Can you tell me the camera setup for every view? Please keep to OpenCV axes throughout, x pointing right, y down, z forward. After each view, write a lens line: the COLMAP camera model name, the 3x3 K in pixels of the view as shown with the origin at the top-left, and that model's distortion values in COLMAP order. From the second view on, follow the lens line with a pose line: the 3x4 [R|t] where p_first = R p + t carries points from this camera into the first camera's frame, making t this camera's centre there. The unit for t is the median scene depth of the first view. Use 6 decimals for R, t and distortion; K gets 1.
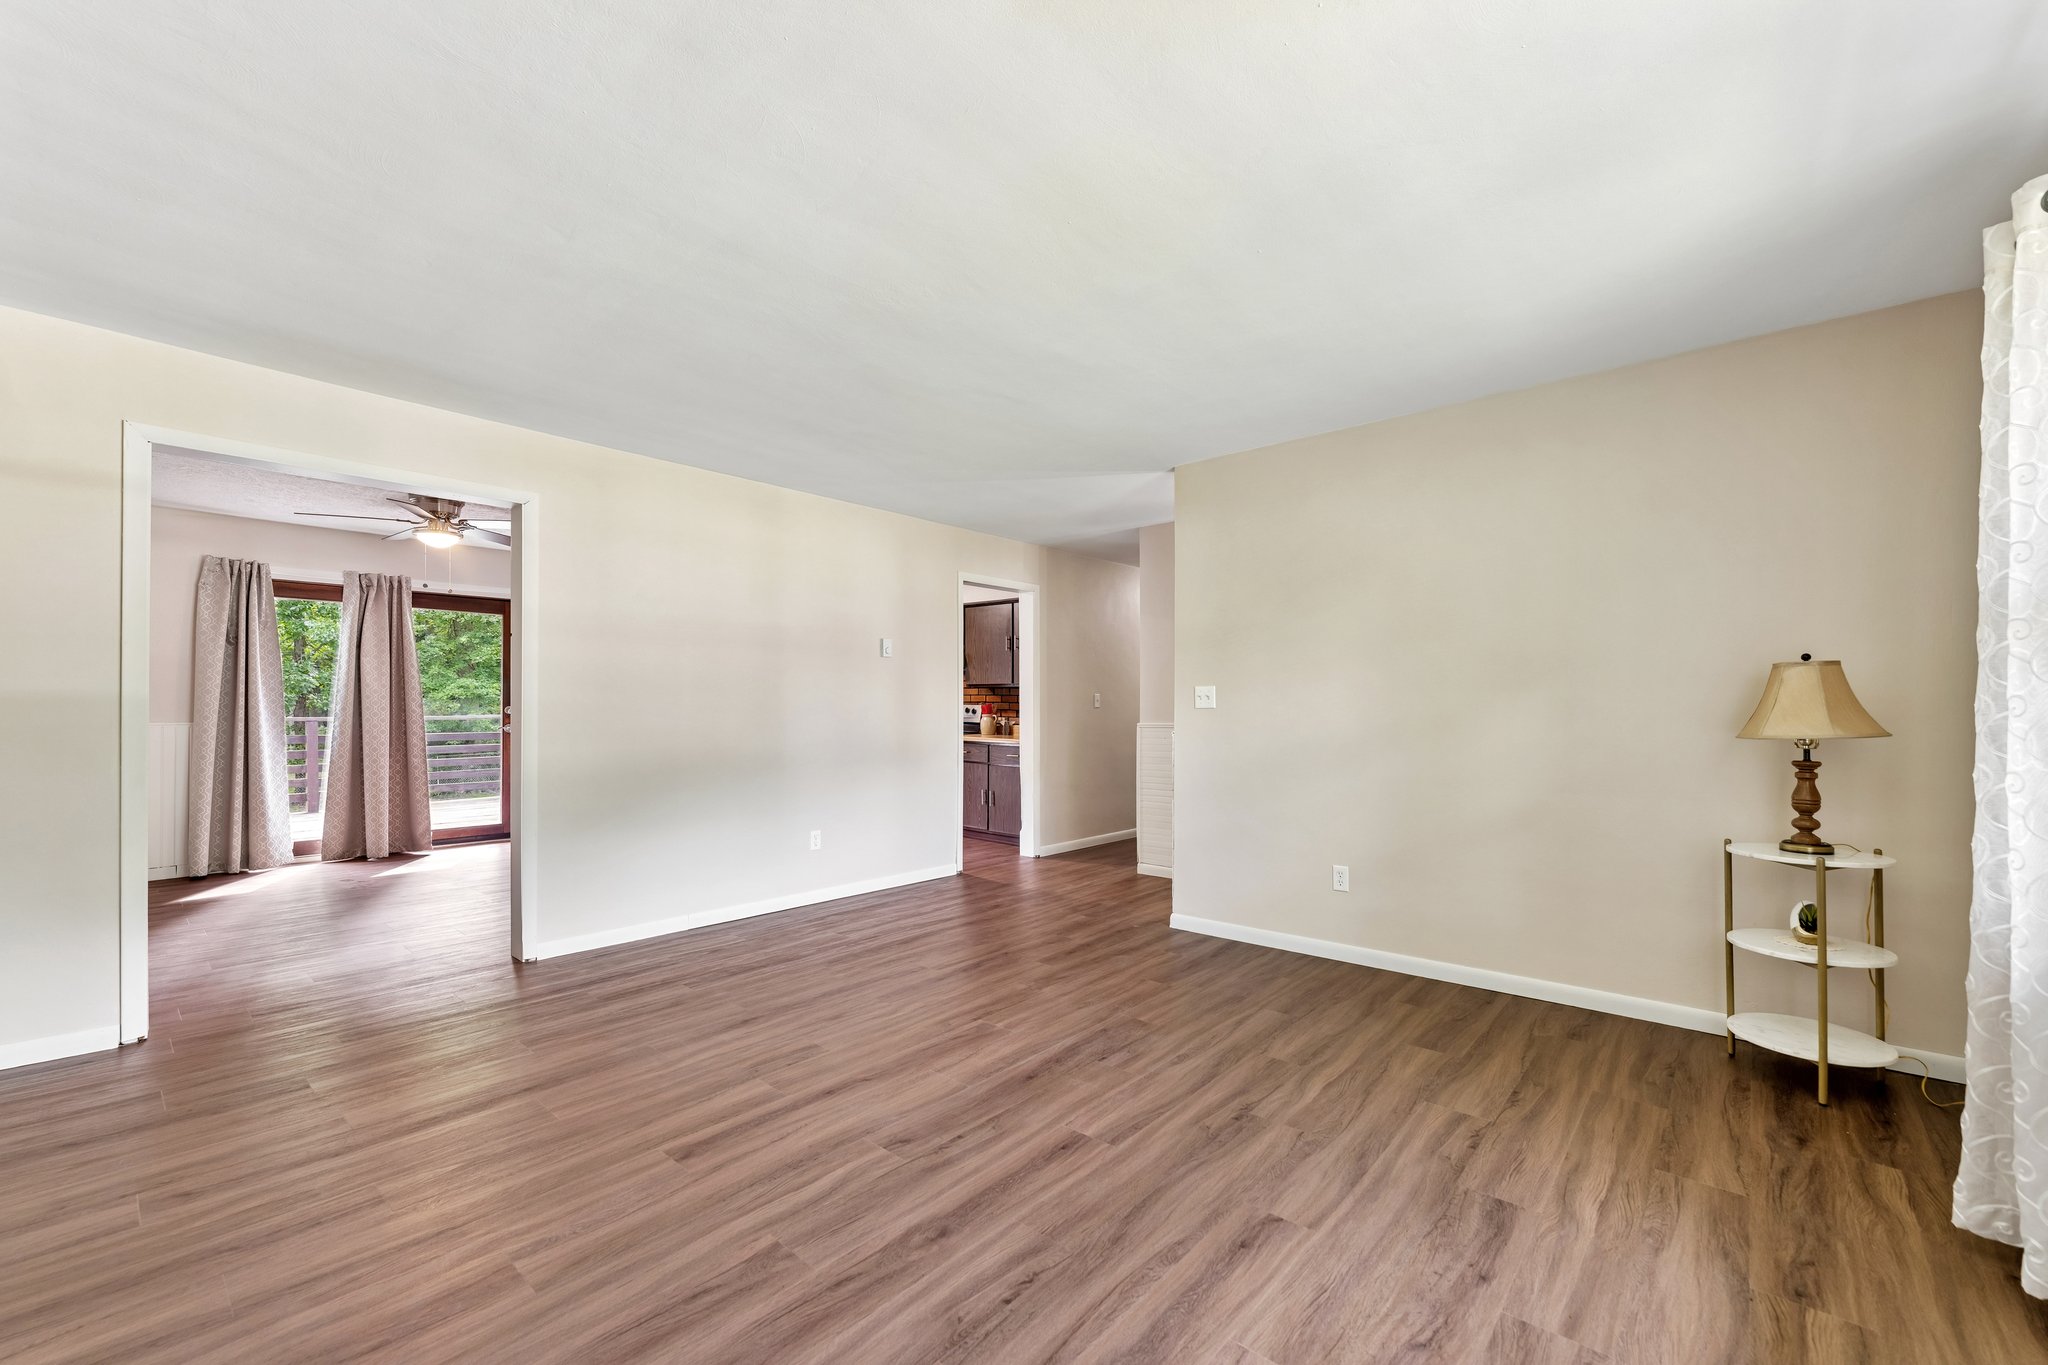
lens RADIAL K [[828.3, 0, 1026.8], [0, 828.3, 694.3], [0, 0, 1]] dist [-0.002505, -0.000253]
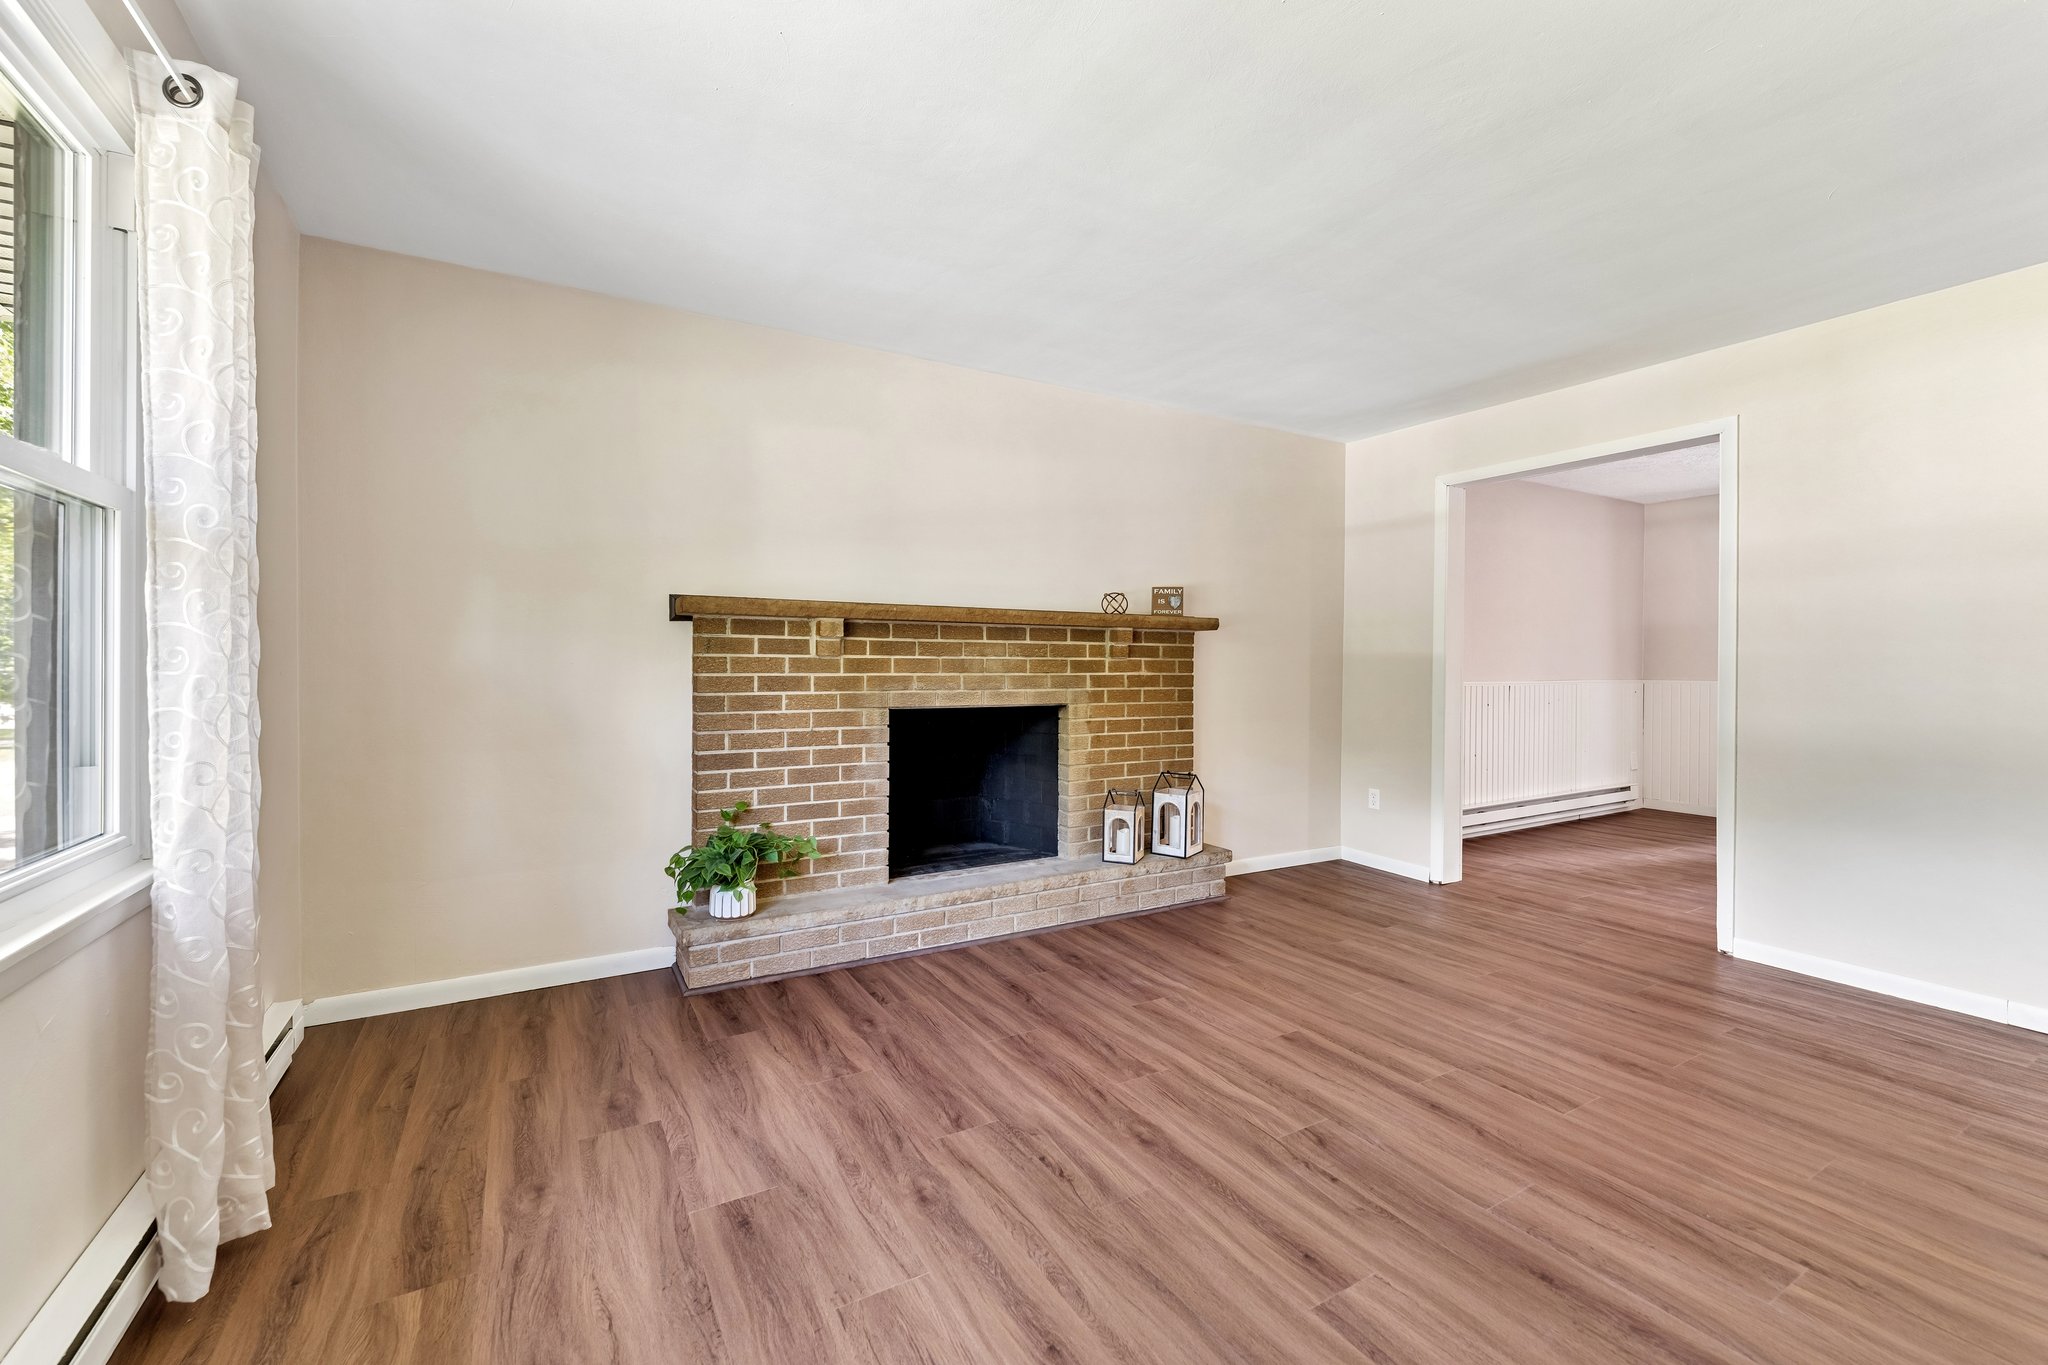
lens RADIAL K [[828.3, 0, 1011.9], [0, 828.3, 672.4], [0, 0, 1]] dist [-0.002505, -0.000253]
pose [[-0.317931, 0.003188, -0.948109, 0.645479], [0.006797, 0.999976, 0.001084, 0.027161], [0.948090, -0.006099, -0.317945, 0.786712]]
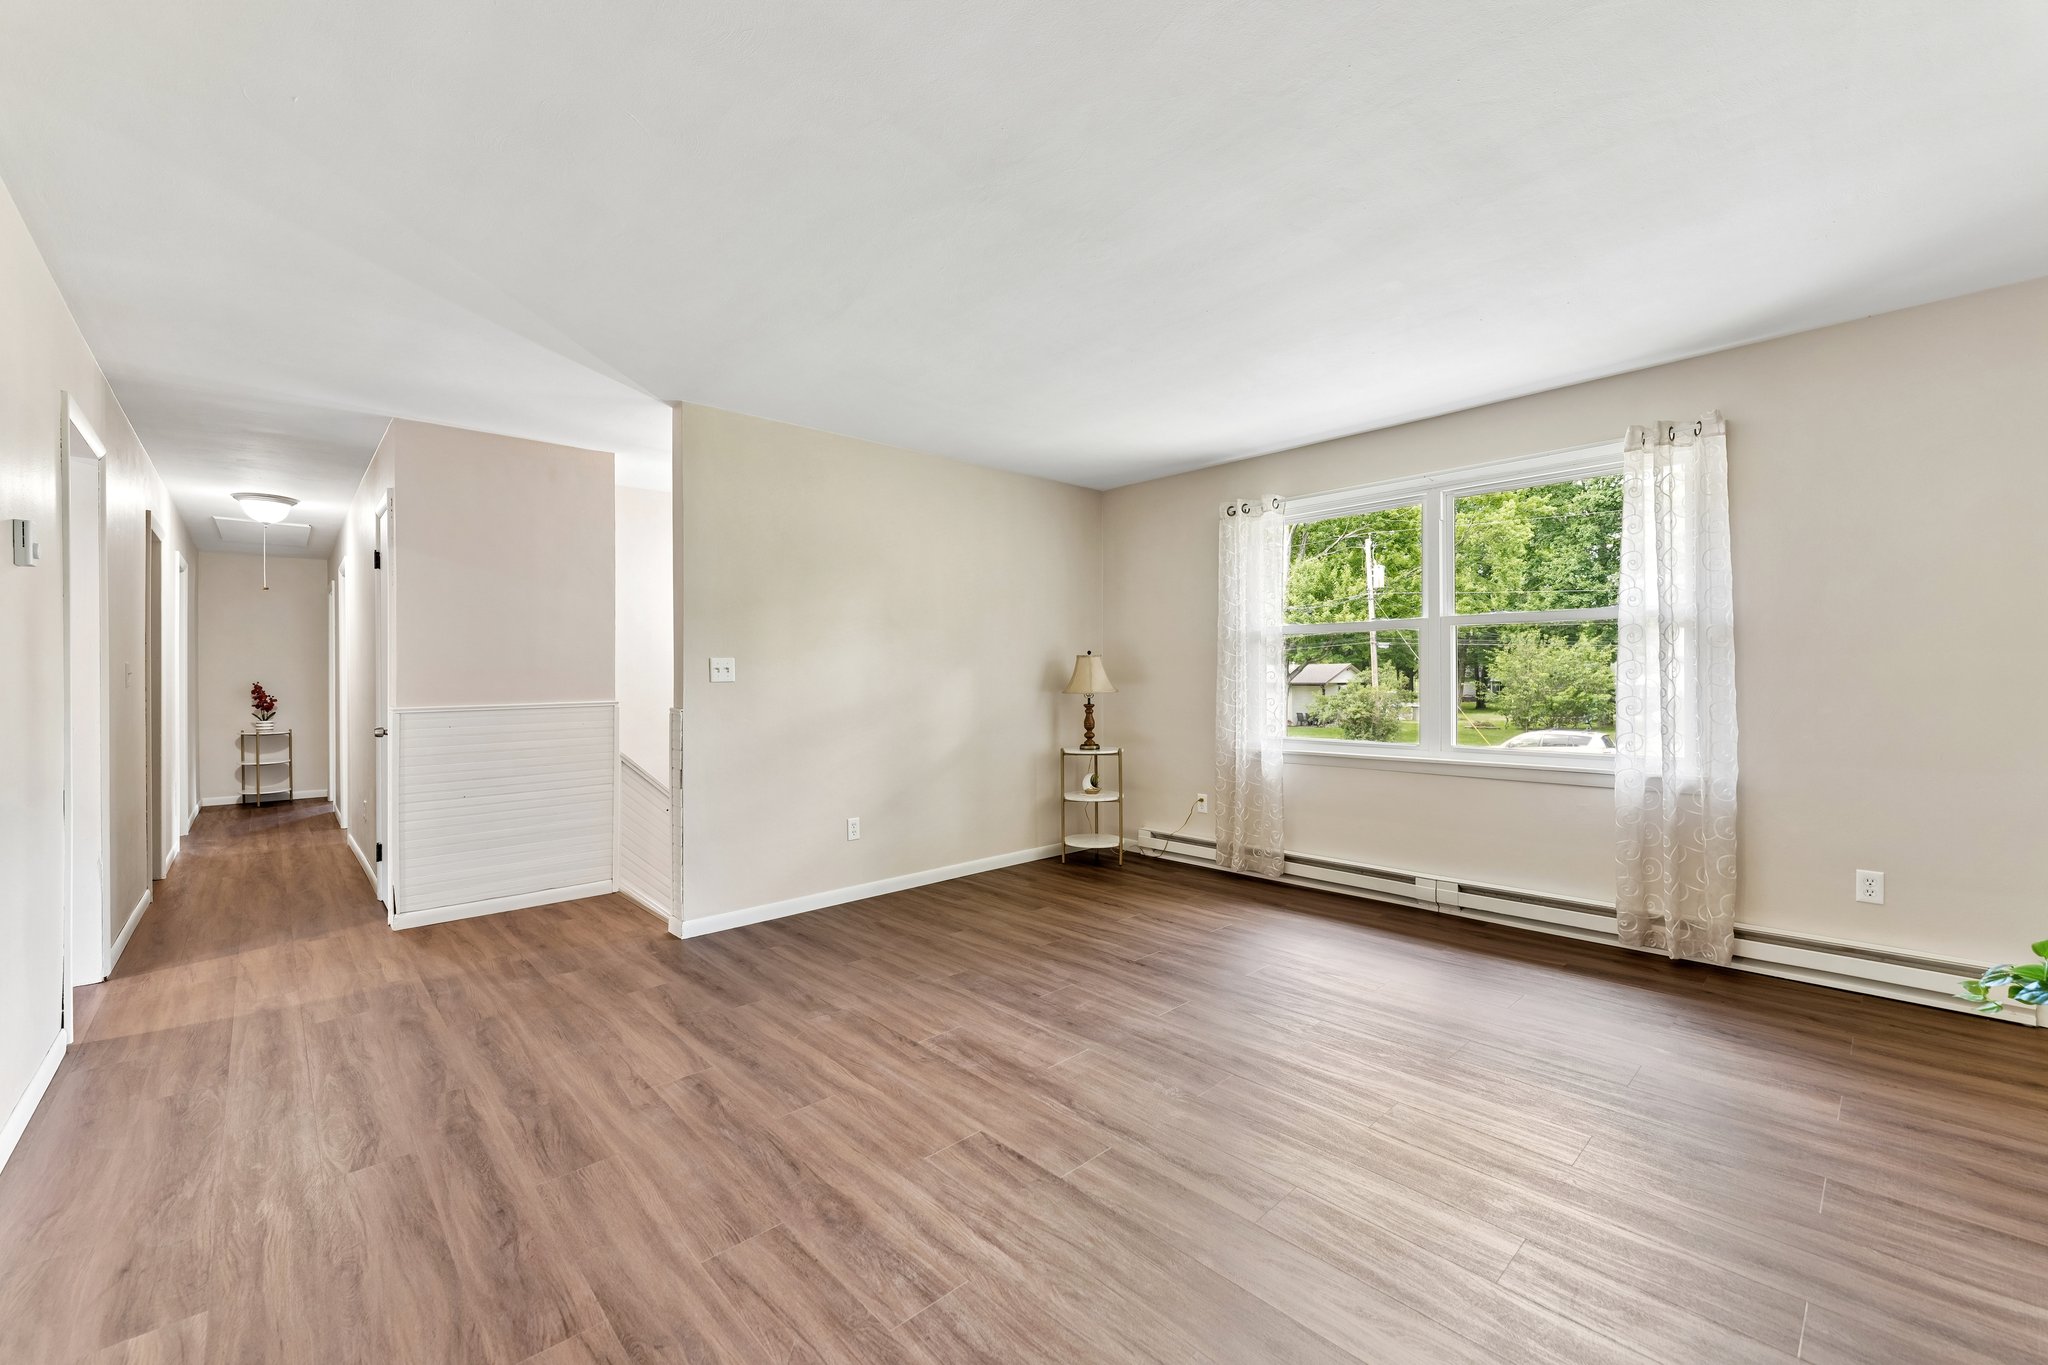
lens RADIAL K [[828.3, 0, 988.3], [0, 828.3, 669.2], [0, 0, 1]] dist [-0.002505, -0.000253]
pose [[0.125542, 0.010098, 0.992037, -1.011322], [-0.004291, 0.999944, -0.009635, 0.016300], [-0.992079, -0.003047, 0.125578, 0.921752]]
